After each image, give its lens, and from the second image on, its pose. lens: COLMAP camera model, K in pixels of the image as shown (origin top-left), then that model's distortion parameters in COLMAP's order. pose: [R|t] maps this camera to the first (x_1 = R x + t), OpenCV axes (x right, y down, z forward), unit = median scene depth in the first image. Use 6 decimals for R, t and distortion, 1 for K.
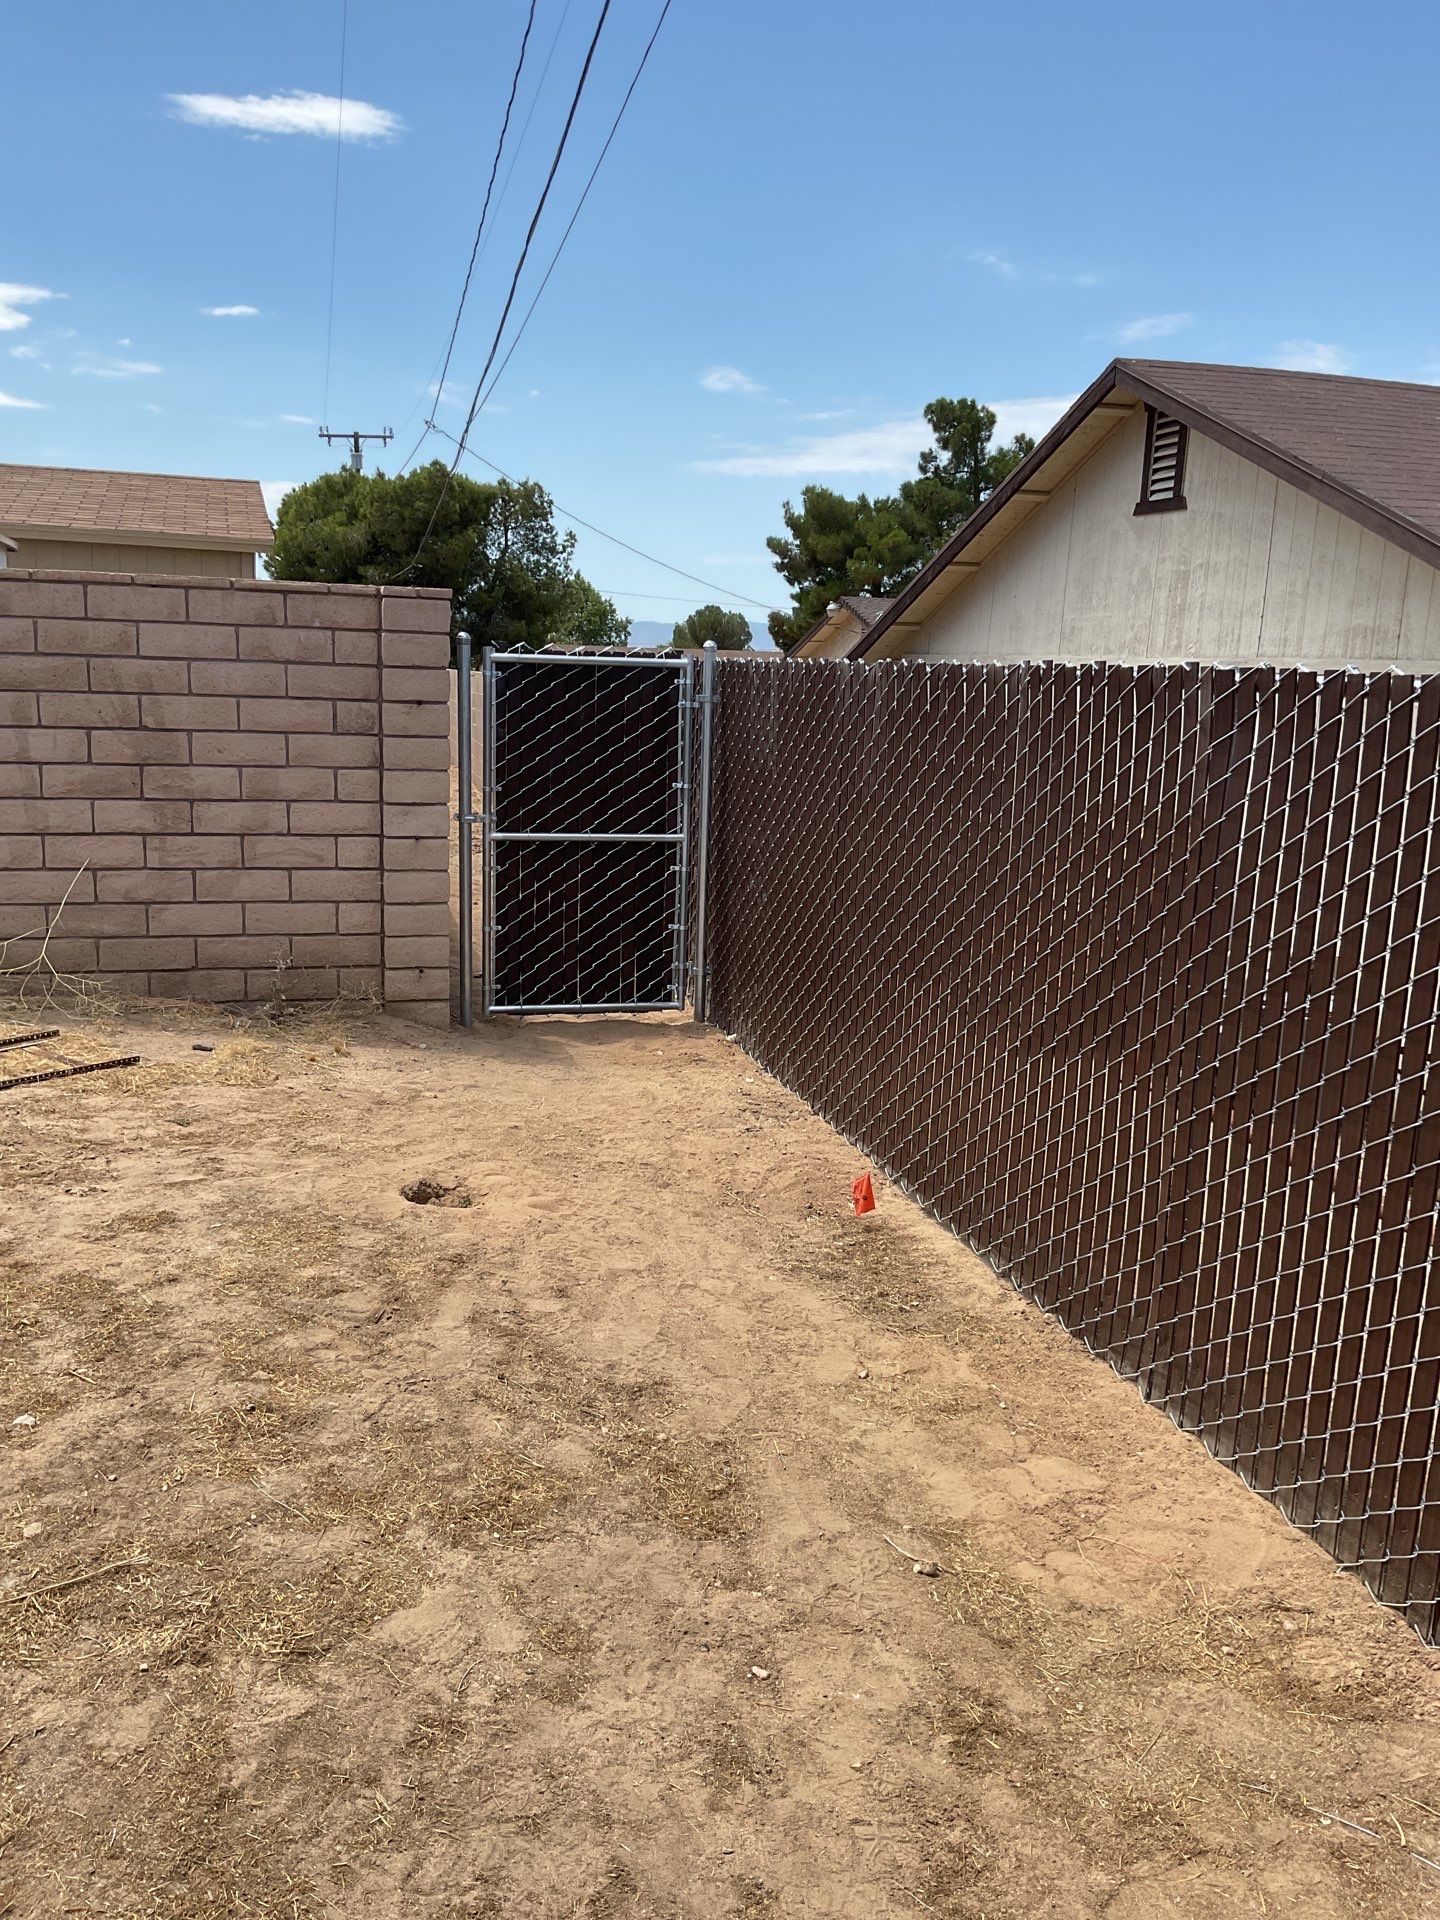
lens RADIAL K [[1595.0, 0, 718.3], [0, 1595.0, 953.2], [0, 0, 1]] dist [0.091608, -0.176599]
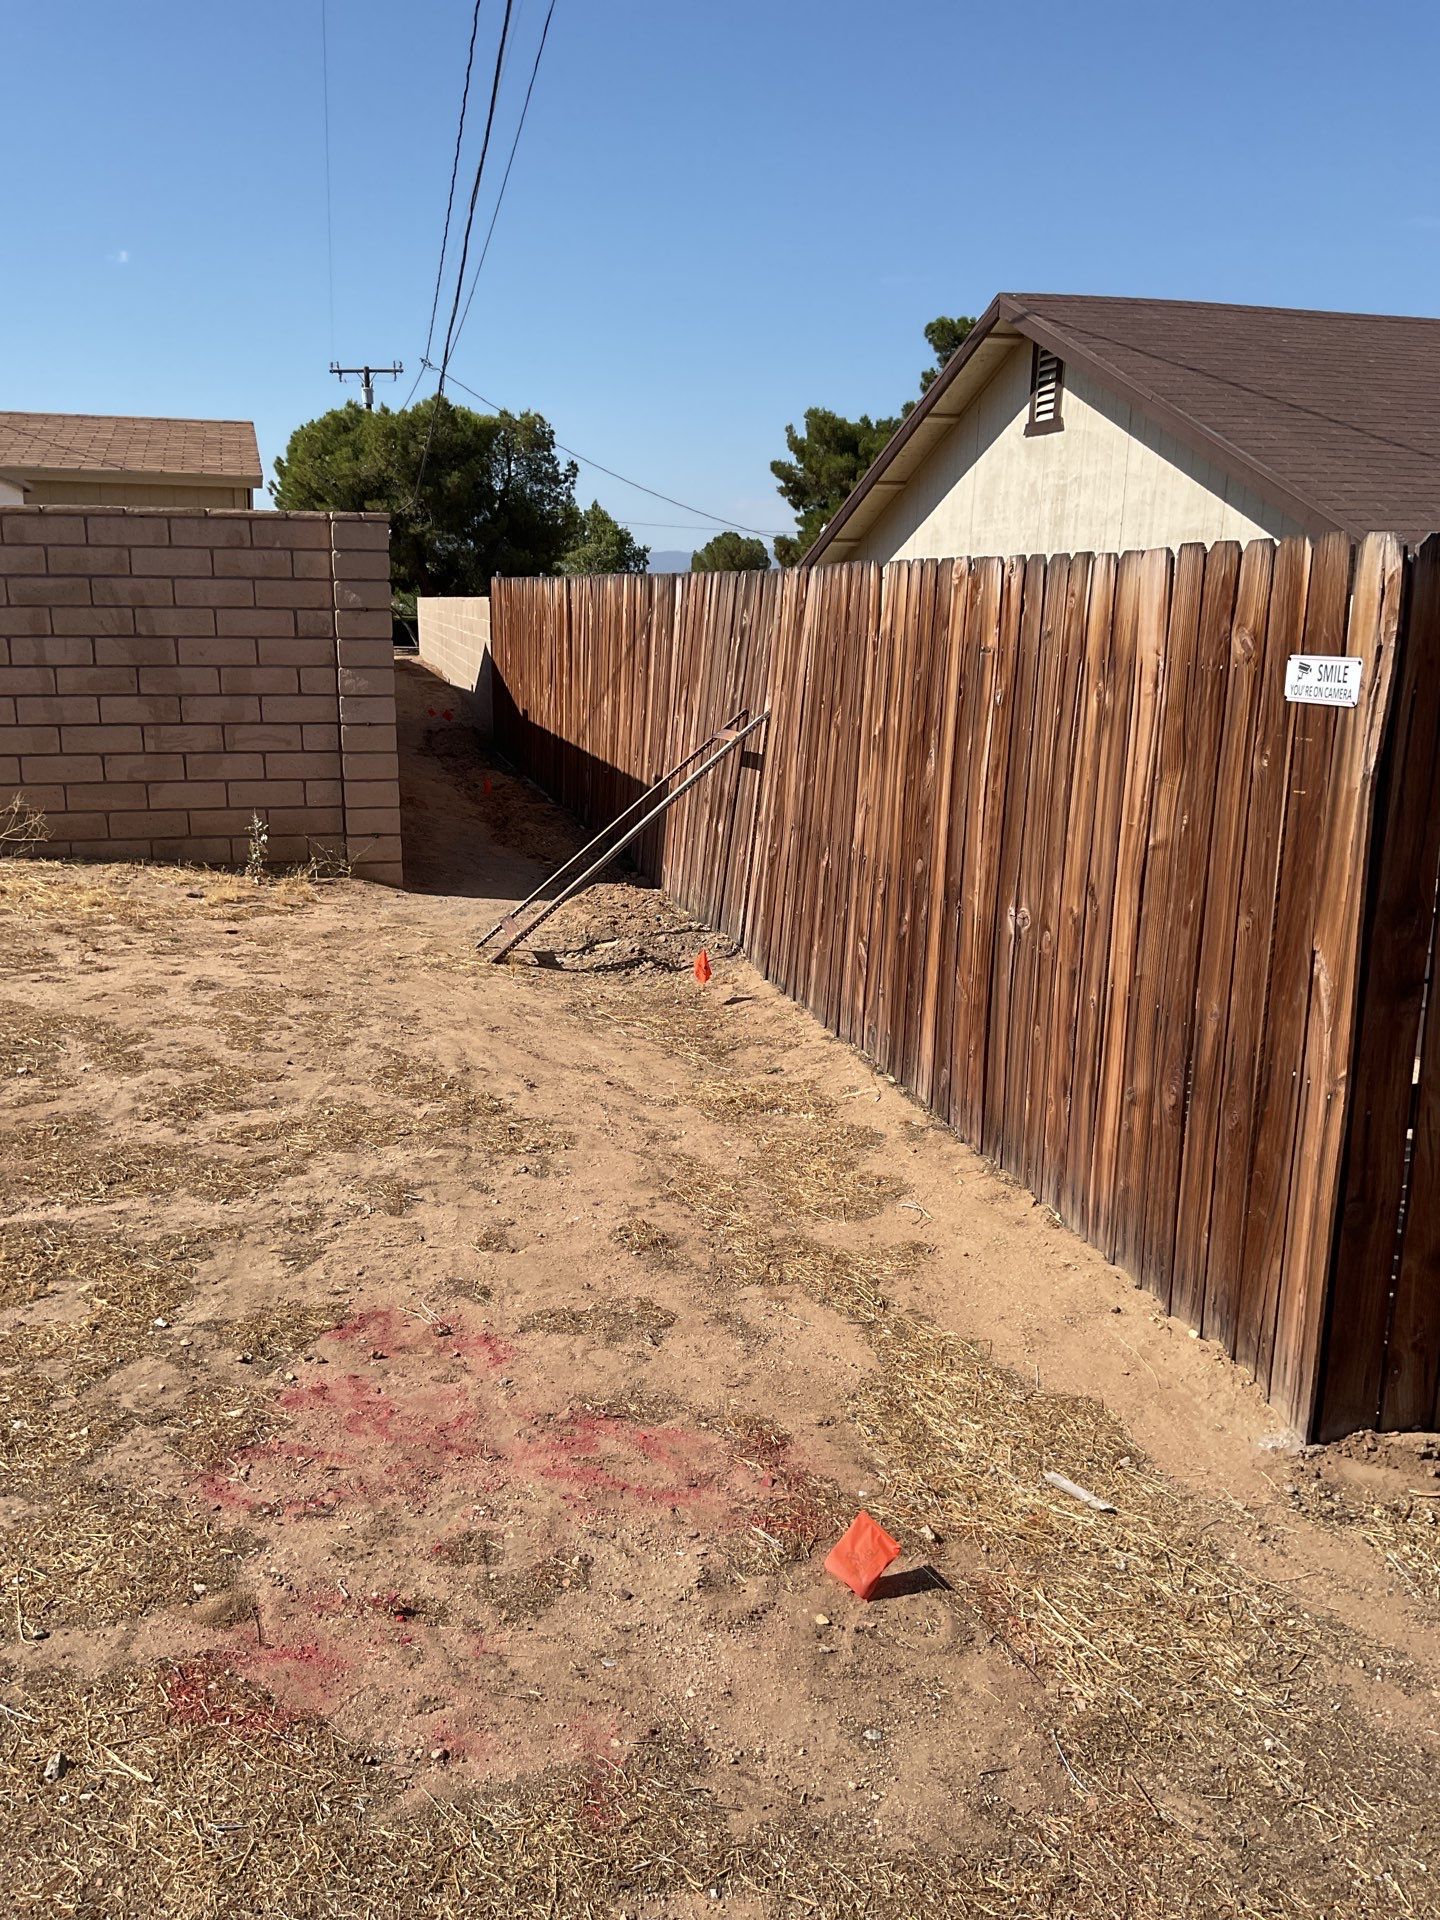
lens RADIAL K [[1595.0, 0, 723.9], [0, 1595.0, 969.6], [0, 0, 1]] dist [0.091608, -0.176599]
pose [[0.999626, -0.018932, -0.019726, 0.089631], [0.019925, 0.998477, 0.051446, 0.049810], [0.018722, -0.051820, 0.998481, -0.187617]]
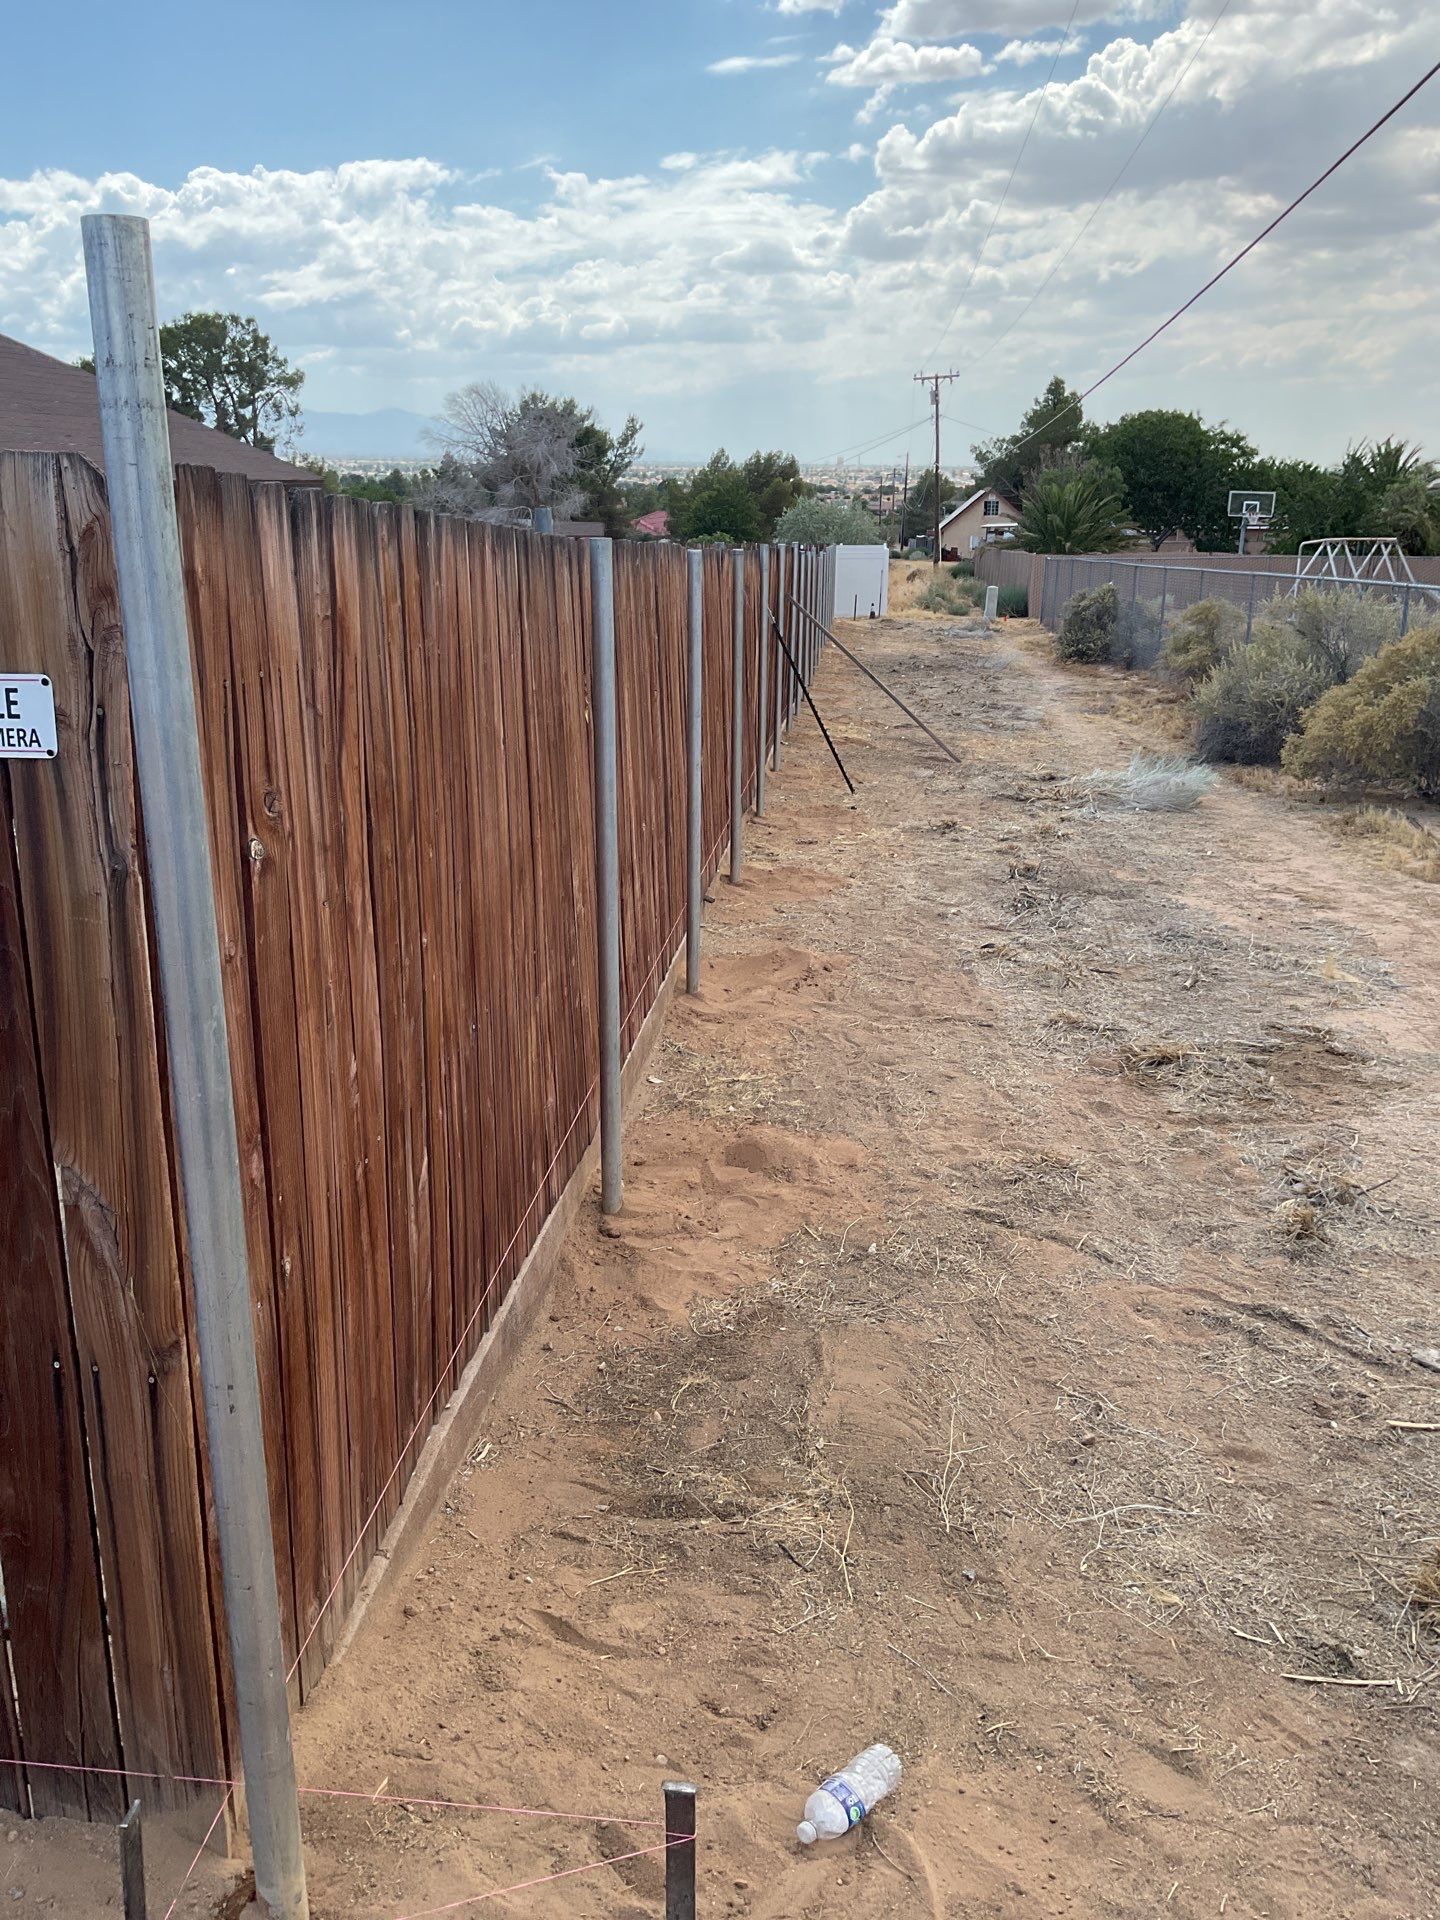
lens RADIAL K [[1595.0, 0, 722.9], [0, 1595.0, 950.7], [0, 0, 1]] dist [0.091608, -0.176599]
pose [[0.355609, -0.291625, 0.887973, 0.062590], [0.172271, 0.954249, 0.244402, -0.003513], [-0.918621, 0.066061, 0.389578, 0.036167]]
